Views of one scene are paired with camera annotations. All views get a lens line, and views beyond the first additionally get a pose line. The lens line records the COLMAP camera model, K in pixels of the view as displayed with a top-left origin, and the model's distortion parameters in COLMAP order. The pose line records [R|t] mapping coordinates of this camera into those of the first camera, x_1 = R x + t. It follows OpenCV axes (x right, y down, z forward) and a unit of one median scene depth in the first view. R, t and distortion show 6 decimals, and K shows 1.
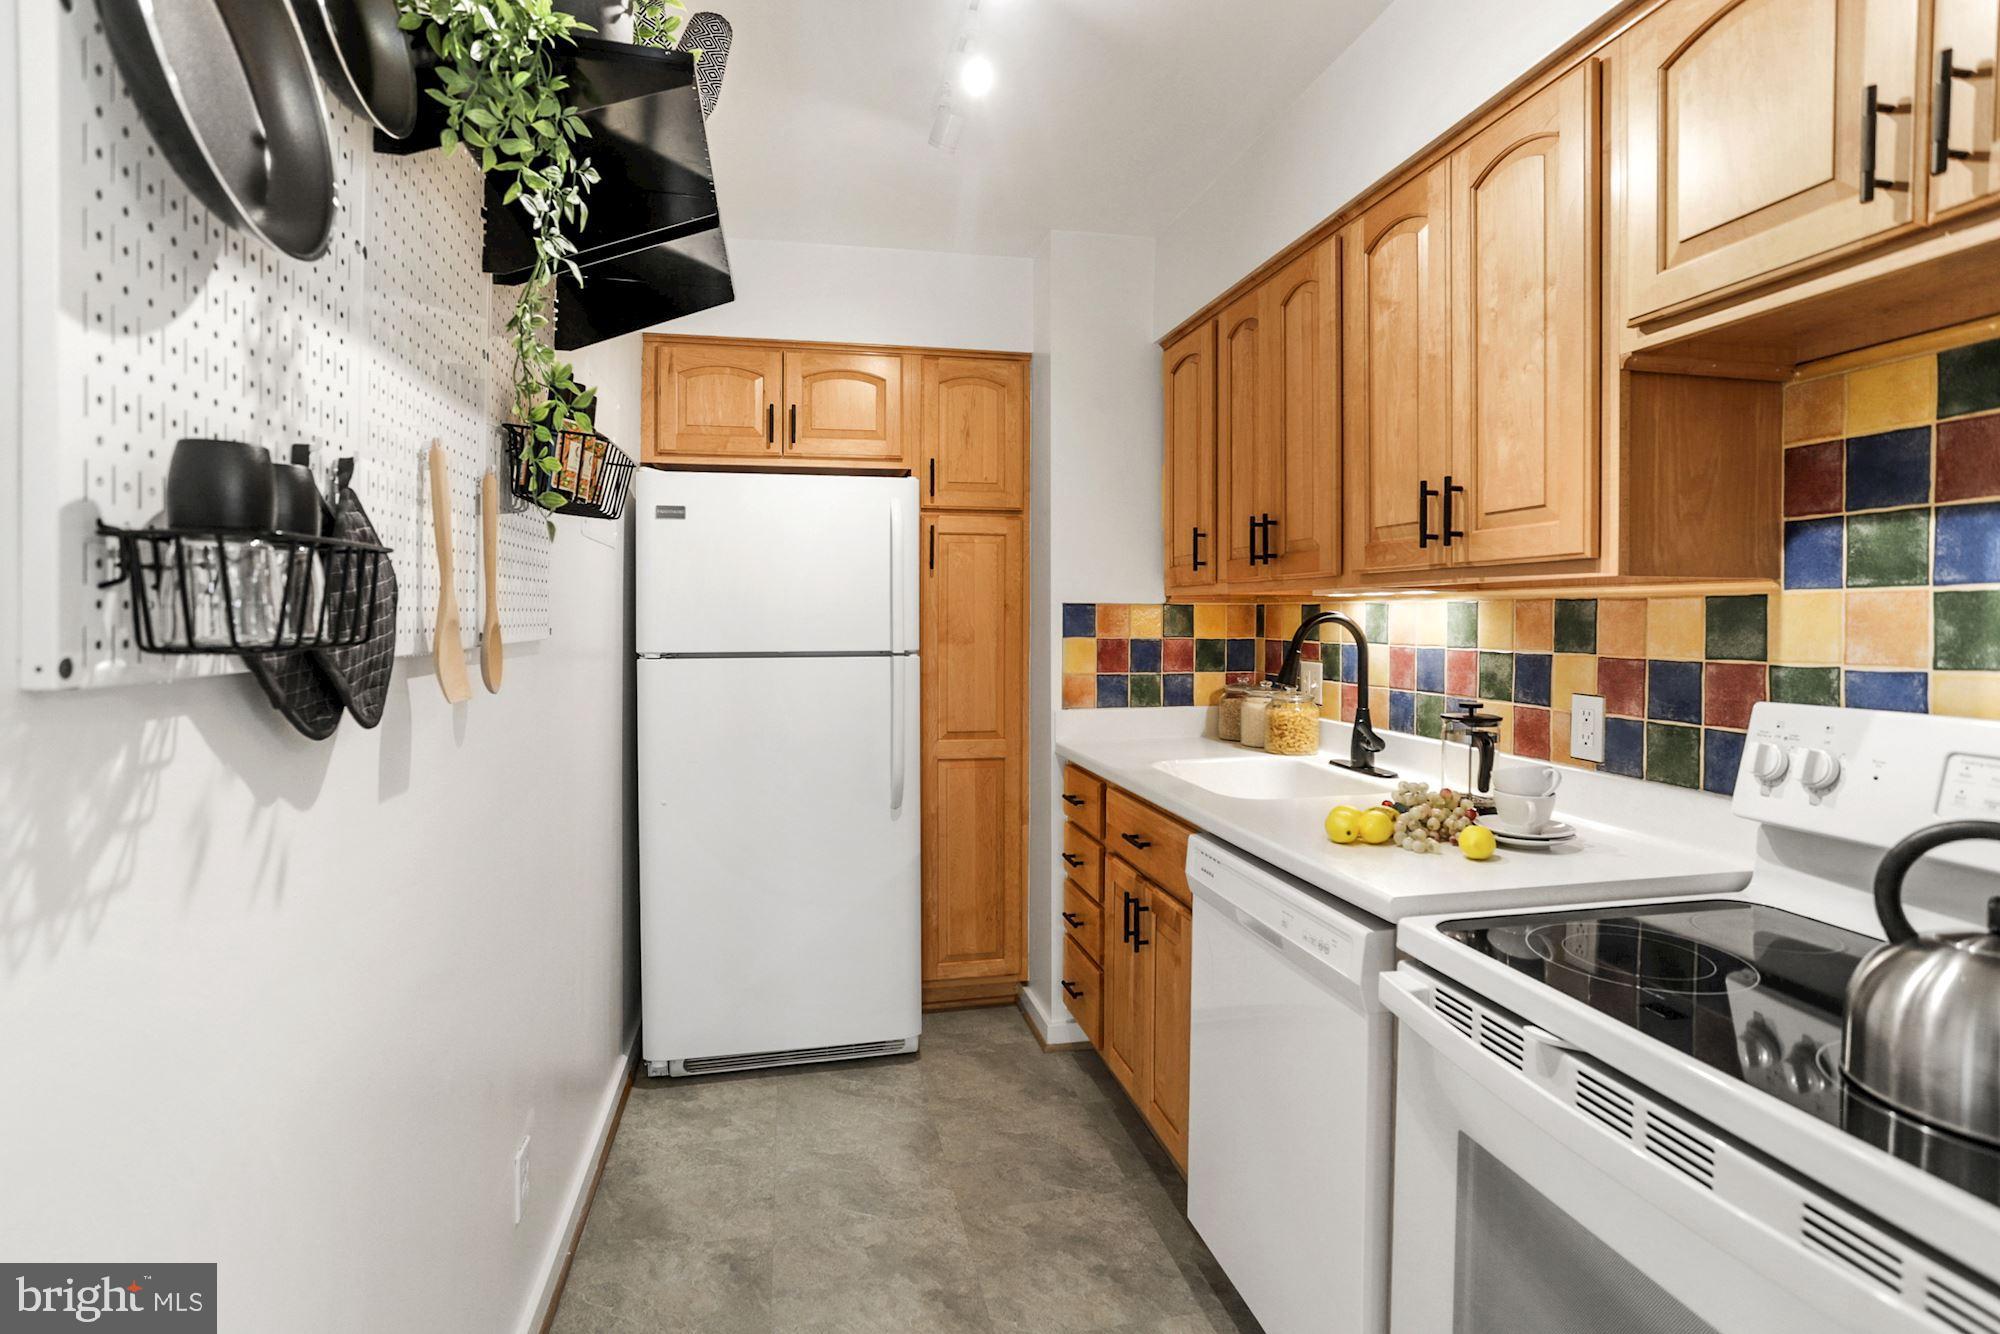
lens RADIAL K [[976.0, 0, 979.3], [0, 976.0, 631.7], [0, 0, 1]] dist [-0.042886, 0.013799]
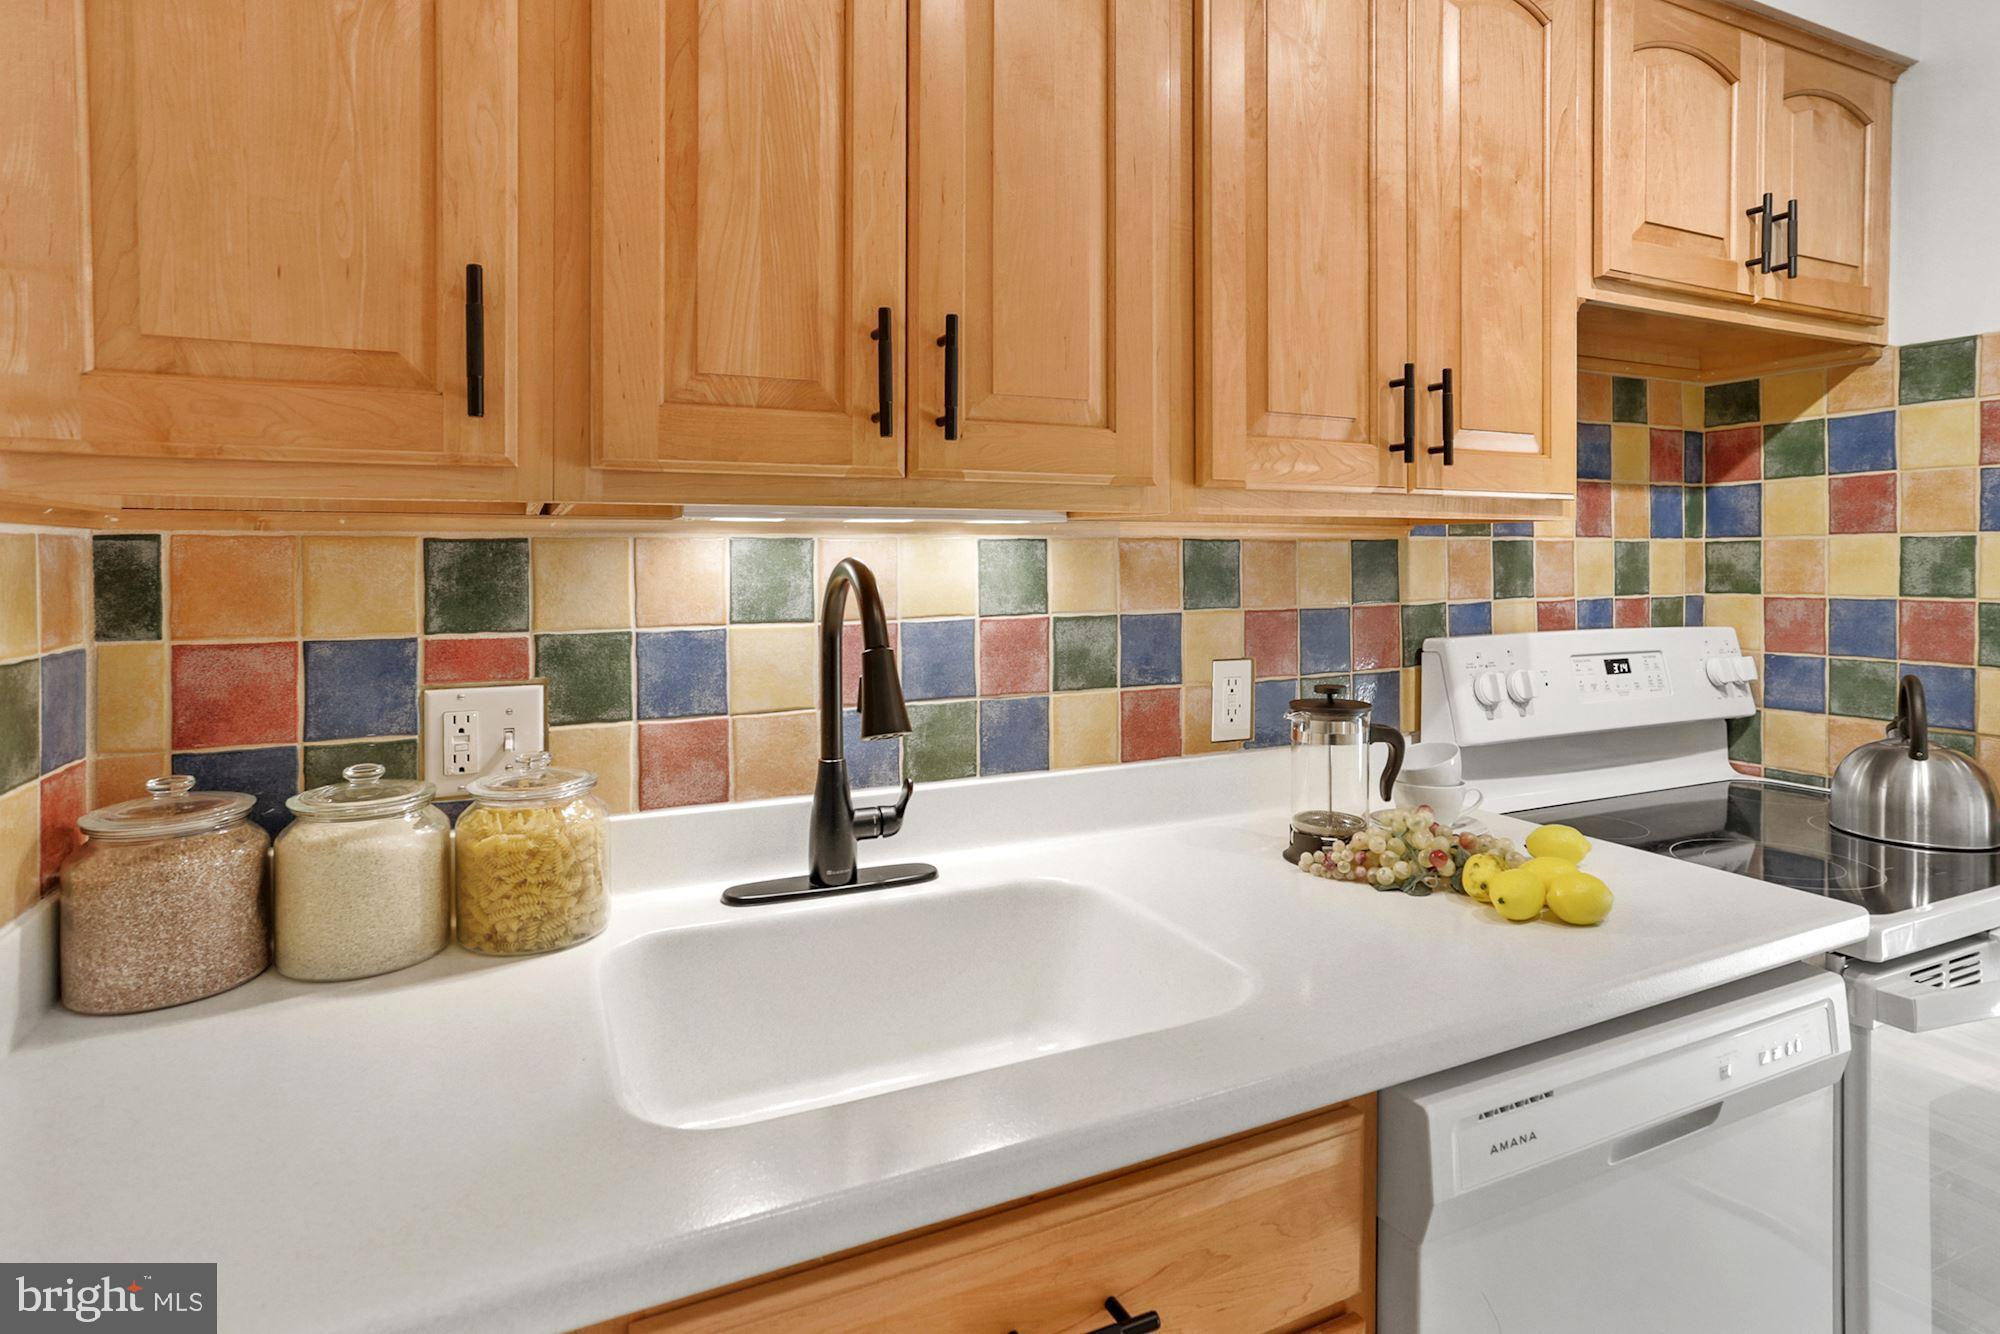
lens RADIAL K [[1044.3, 0, 1029.6], [0, 1044.3, 558.7], [0, 0, 1]] dist [-0.016884, -0.000254]
pose [[-0.244110, 0.003994, 0.969739, -0.136434], [0.024062, 0.999709, 0.001940, -0.018910], [-0.969449, 0.023808, -0.244134, 1.061136]]
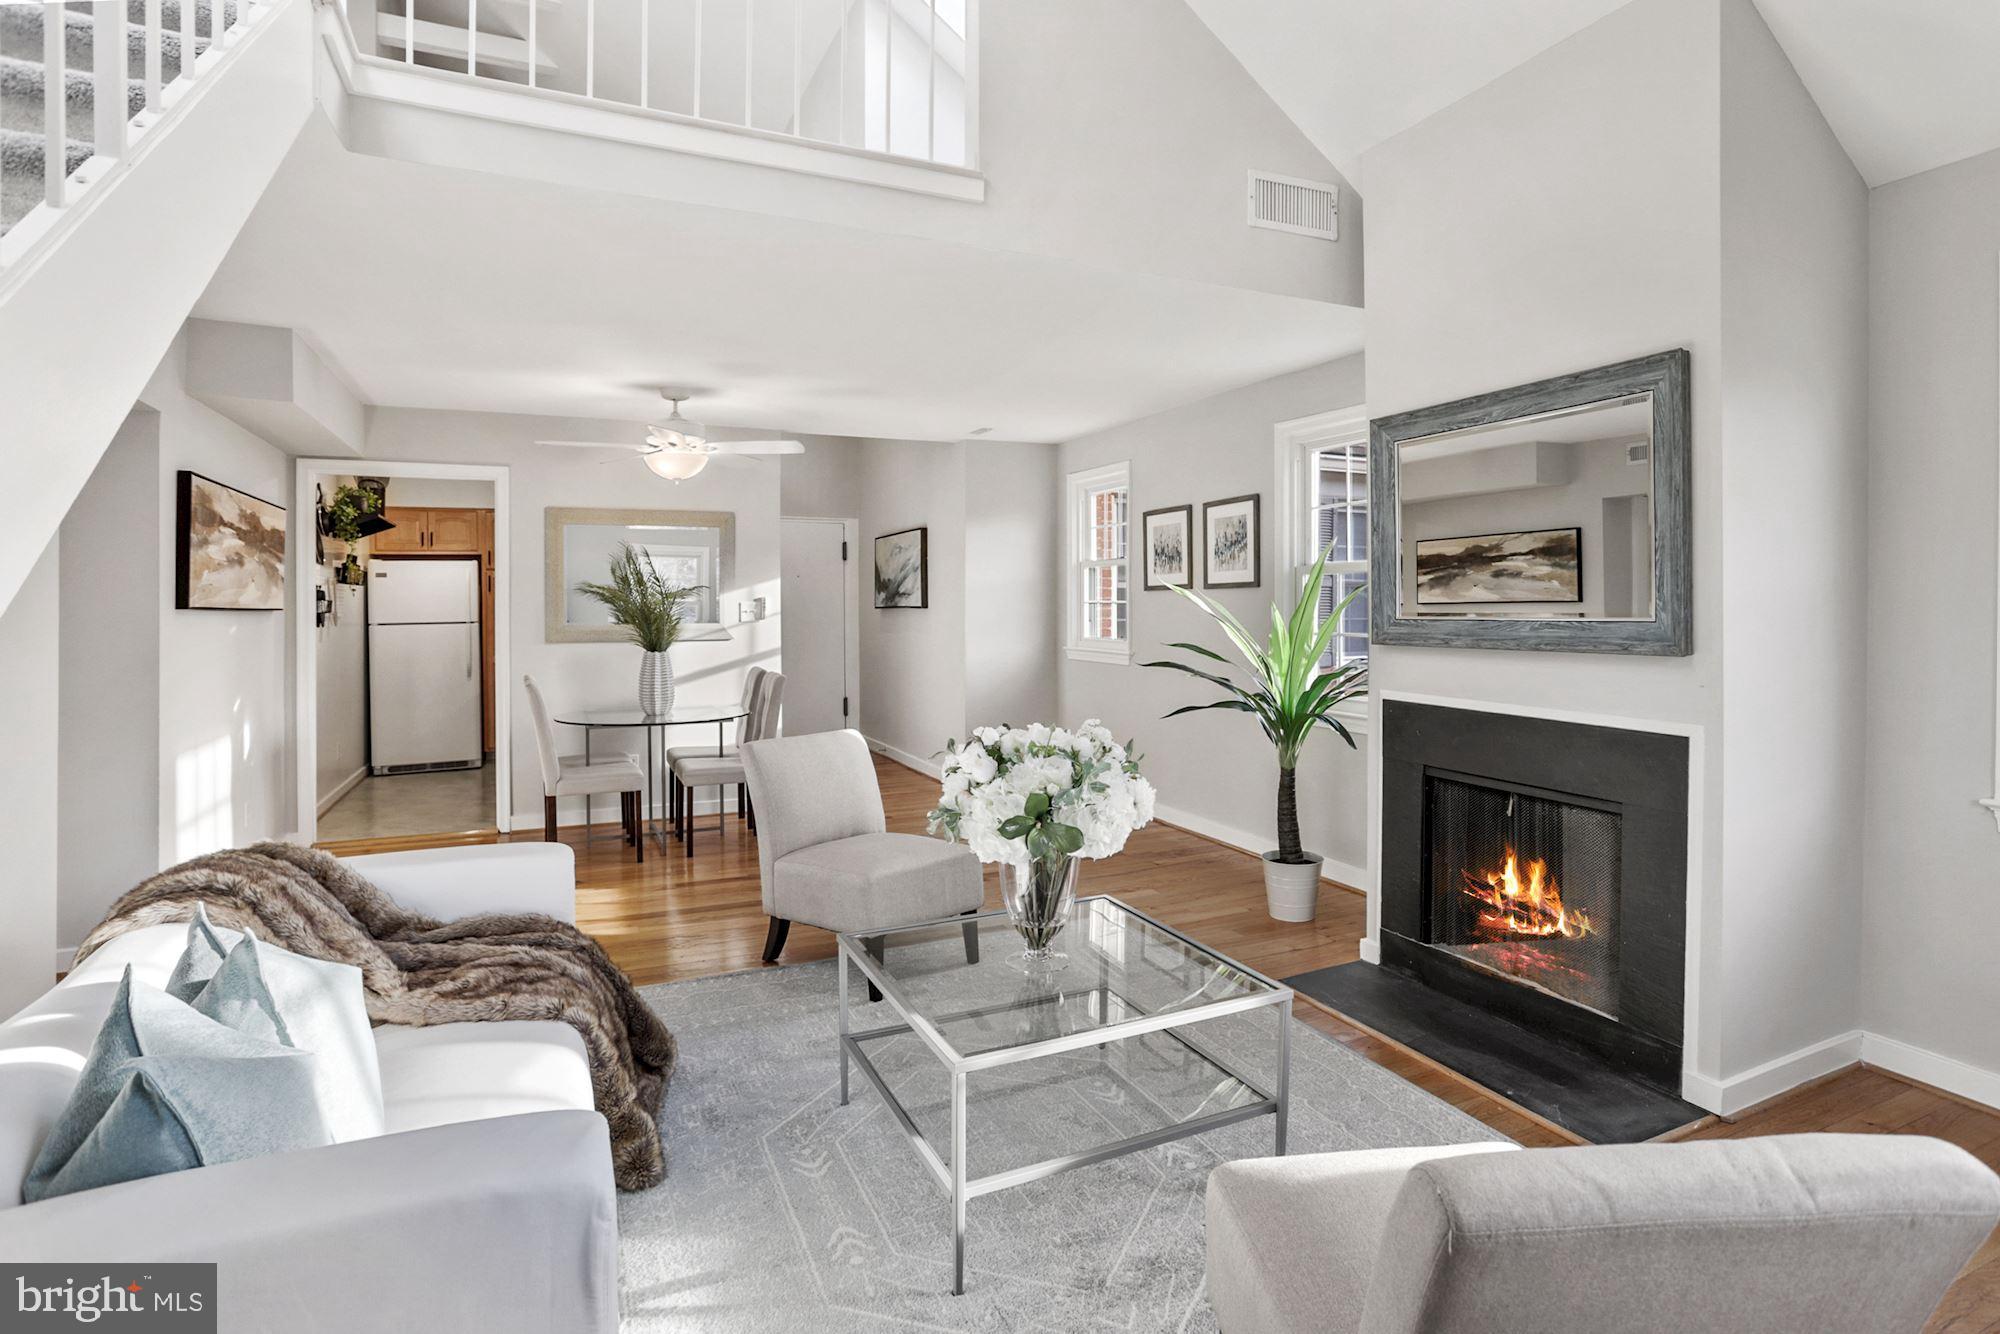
lens RADIAL K [[1044.3, 0, 1033.0], [0, 1044.3, 596.7], [0, 0, 1]] dist [-0.016884, -0.000254]
pose [[0.972947, -0.014917, 0.230546, 1.041165], [0.020874, 0.999508, -0.023422, 0.066728], [-0.230084, 0.027601, 0.972779, -2.973985]]
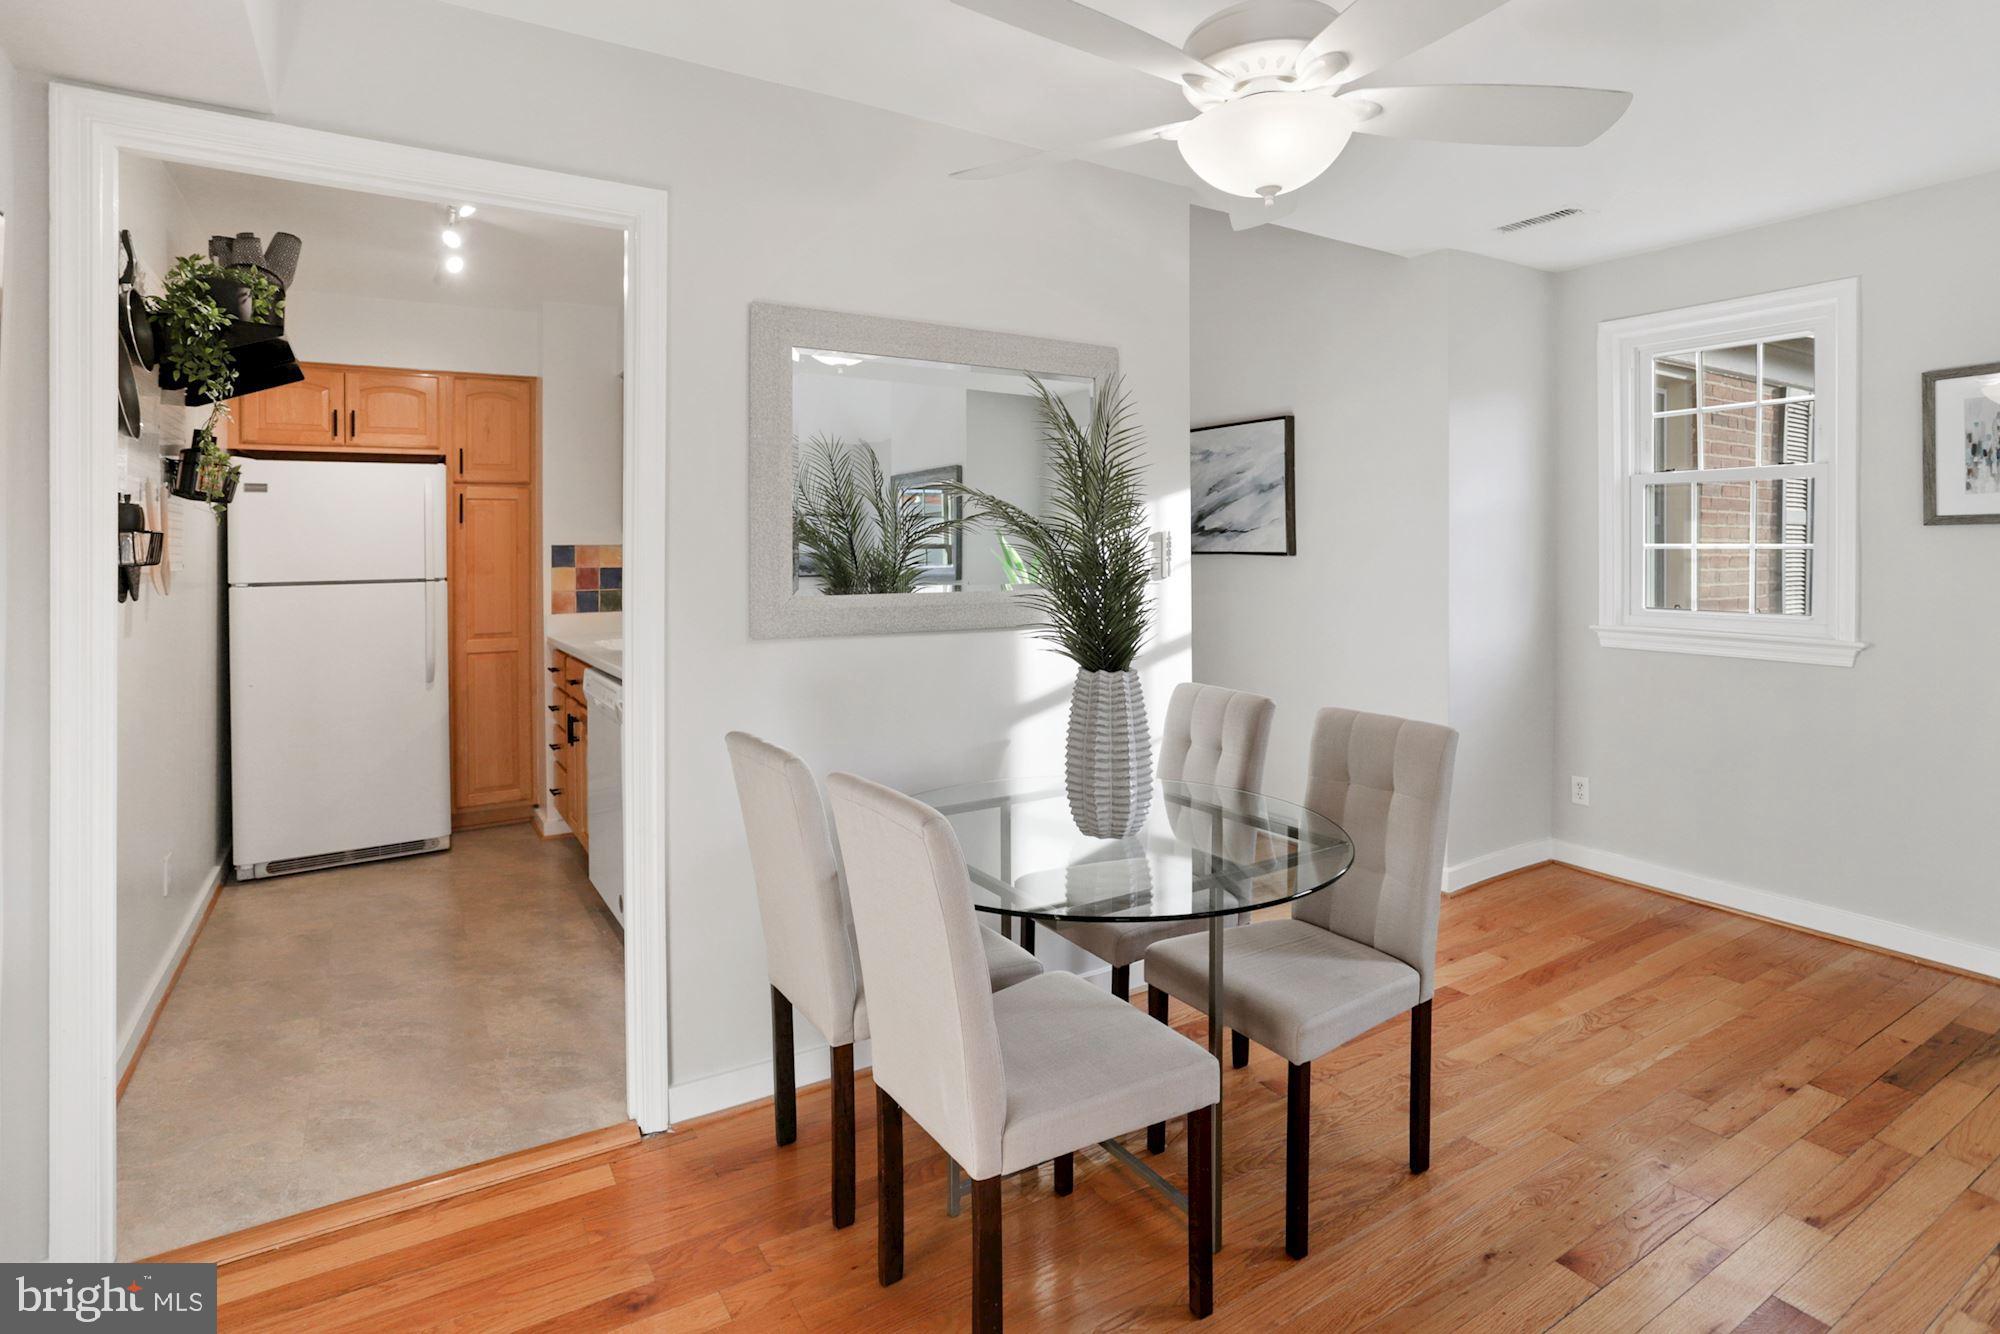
lens RADIAL K [[976.0, 0, 988.8], [0, 976.0, 534.9], [0, 0, 1]] dist [-0.042886, 0.013799]
pose [[0.931474, -0.007762, 0.363724, 0.227420], [0.019302, 0.999419, -0.028103, 0.013643], [-0.363295, 0.033198, 0.931083, -0.898986]]
